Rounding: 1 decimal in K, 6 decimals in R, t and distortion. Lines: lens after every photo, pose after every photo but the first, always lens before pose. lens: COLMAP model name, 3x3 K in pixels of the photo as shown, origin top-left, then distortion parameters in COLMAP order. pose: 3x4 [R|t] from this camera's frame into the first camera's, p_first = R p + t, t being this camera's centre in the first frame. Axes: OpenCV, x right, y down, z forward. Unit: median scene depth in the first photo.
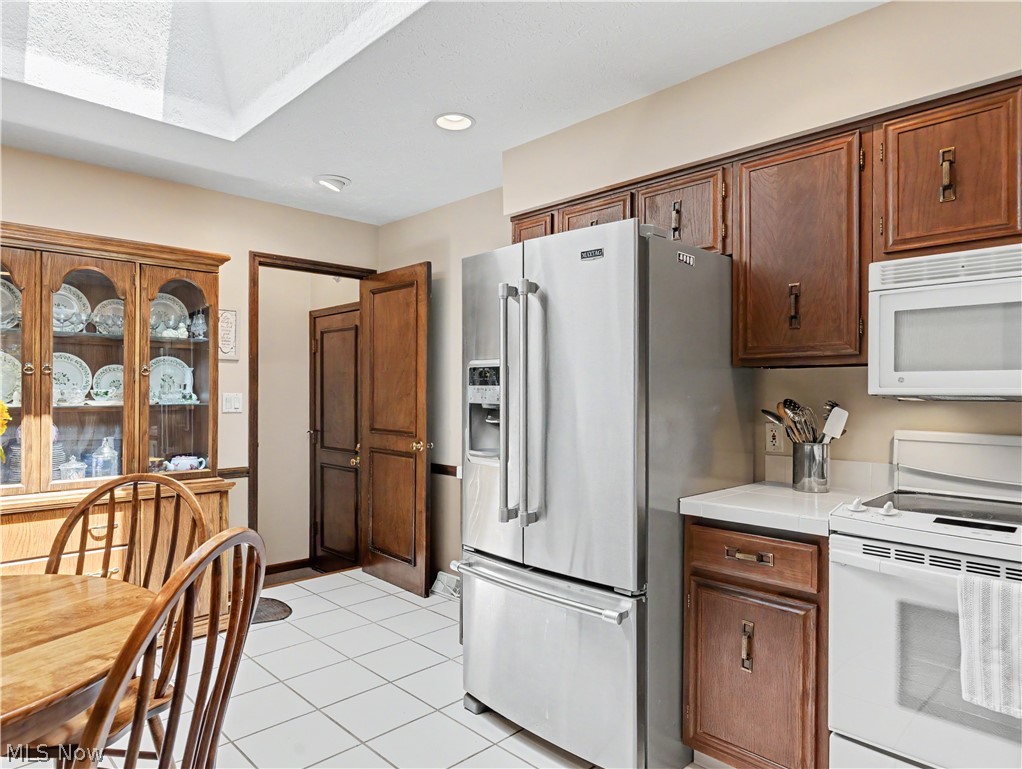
lens RADIAL K [[628.6, 0, 511.0], [0, 628.6, 384.5], [0, 0, 1]] dist [0.001635, -0.000197]
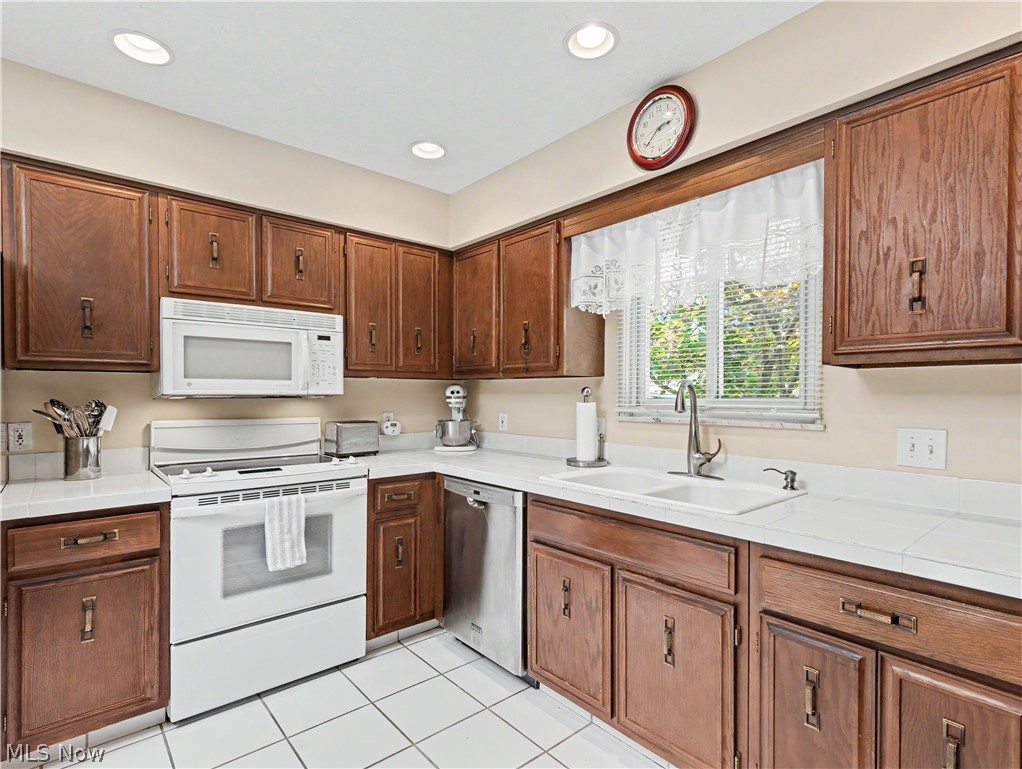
lens RADIAL K [[522.8, 0, 511.0], [0, 522.8, 384.5], [0, 0, 1]] dist [0.001789, 0.000438]
pose [[0.064287, 0.014967, 0.997819, -0.523312], [-0.009613, 0.999850, -0.014378, 0.003274], [-0.997885, -0.008667, 0.064421, 0.195036]]
